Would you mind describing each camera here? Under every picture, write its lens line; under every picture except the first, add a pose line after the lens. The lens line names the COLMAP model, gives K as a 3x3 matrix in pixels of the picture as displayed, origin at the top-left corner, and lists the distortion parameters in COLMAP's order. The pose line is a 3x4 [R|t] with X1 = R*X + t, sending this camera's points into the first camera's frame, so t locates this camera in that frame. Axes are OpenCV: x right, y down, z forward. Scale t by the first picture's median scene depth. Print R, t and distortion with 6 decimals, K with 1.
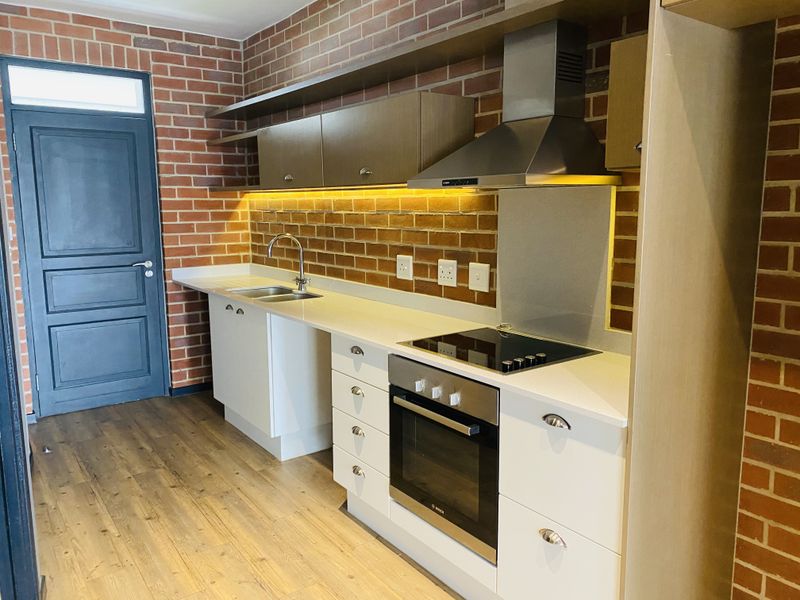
lens RADIAL K [[609.8, 0, 400.9], [0, 609.8, 293.2], [0, 0, 1]] dist [0.050412, -0.055248]
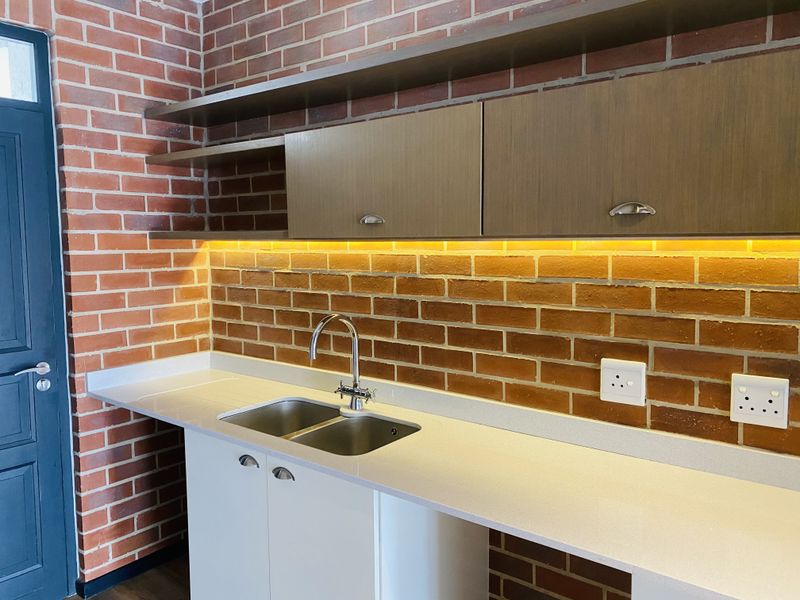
lens RADIAL K [[609.8, 0, 402.4], [0, 609.8, 292.2], [0, 0, 1]] dist [0.050412, -0.055248]
pose [[0.966270, -0.022670, 0.256530, -0.284696], [0.038460, 0.997650, -0.056702, -0.086463], [-0.254642, 0.064656, 0.964872, 0.445546]]
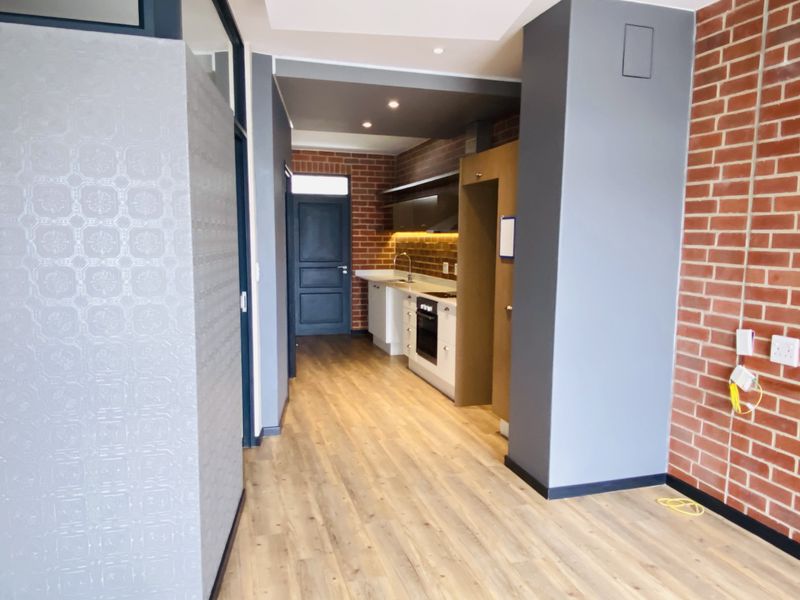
lens RADIAL K [[559.3, 0, 398.7], [0, 559.3, 304.1], [0, 0, 1]] dist [0.073861, -0.083973]
pose [[0.943549, 0.051204, -0.327250, 0.447625], [-0.060275, 0.998026, -0.017630, 0.115619], [0.325702, 0.036360, 0.944773, -0.833143]]
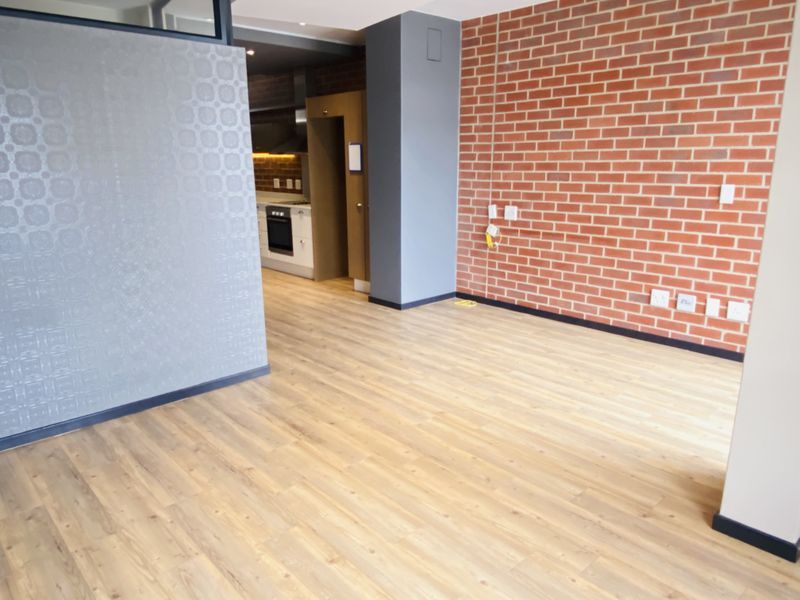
lens RADIAL K [[559.3, 0, 396.9], [0, 559.3, 305.7], [0, 0, 1]] dist [0.073861, -0.083973]
pose [[0.994324, -0.028489, 0.102513, 0.234519], [0.017063, 0.993712, 0.110658, 0.203031], [-0.105020, -0.108280, 0.988558, -1.404524]]
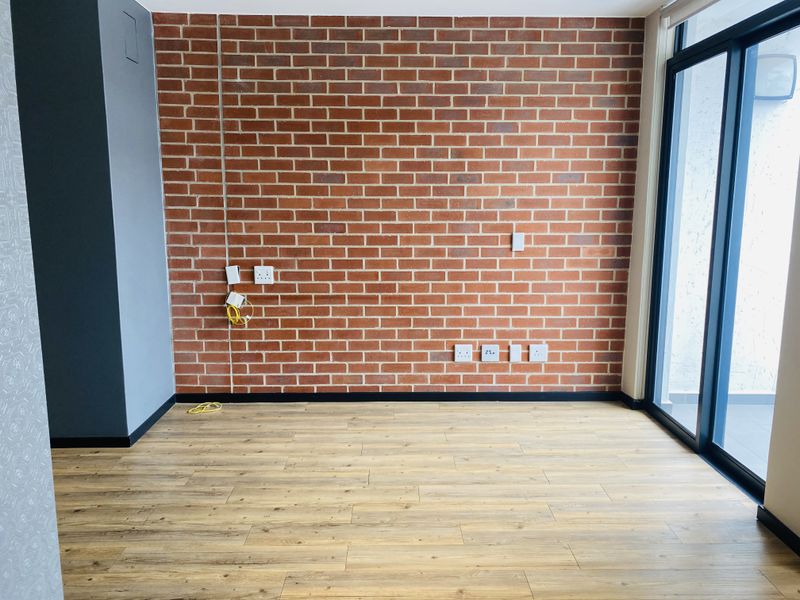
lens RADIAL K [[609.8, 0, 401.5], [0, 609.8, 292.3], [0, 0, 1]] dist [0.050412, -0.055248]
pose [[0.580231, -0.123795, 0.804988, -0.115842], [0.112475, 0.991090, 0.071343, 0.111064], [-0.806648, 0.049145, 0.588985, -0.899528]]
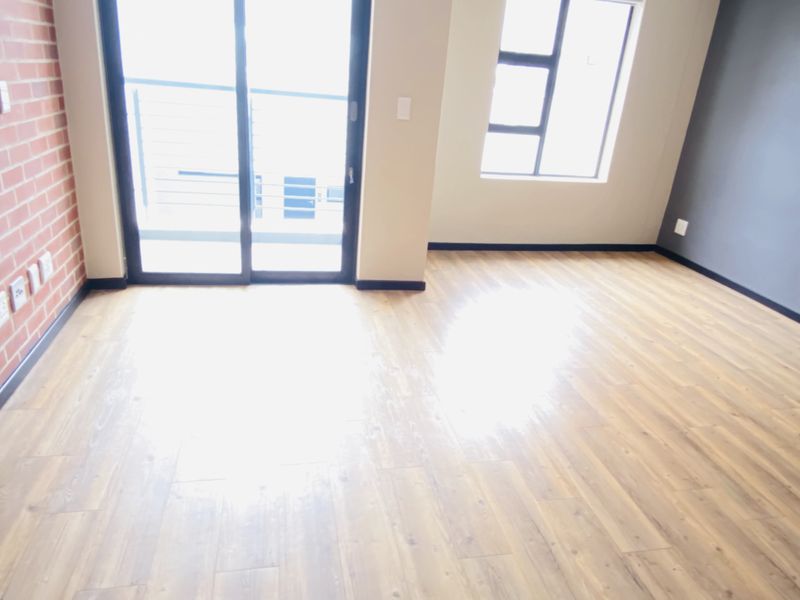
lens RADIAL K [[559.3, 0, 394.7], [0, 559.3, 306.2], [0, 0, 1]] dist [0.073861, -0.083973]
pose [[-0.904101, -0.224933, 0.363327, 0.278657], [-0.017092, 0.868603, 0.495214, 0.004461], [-0.426977, 0.441514, -0.789149, 0.021874]]
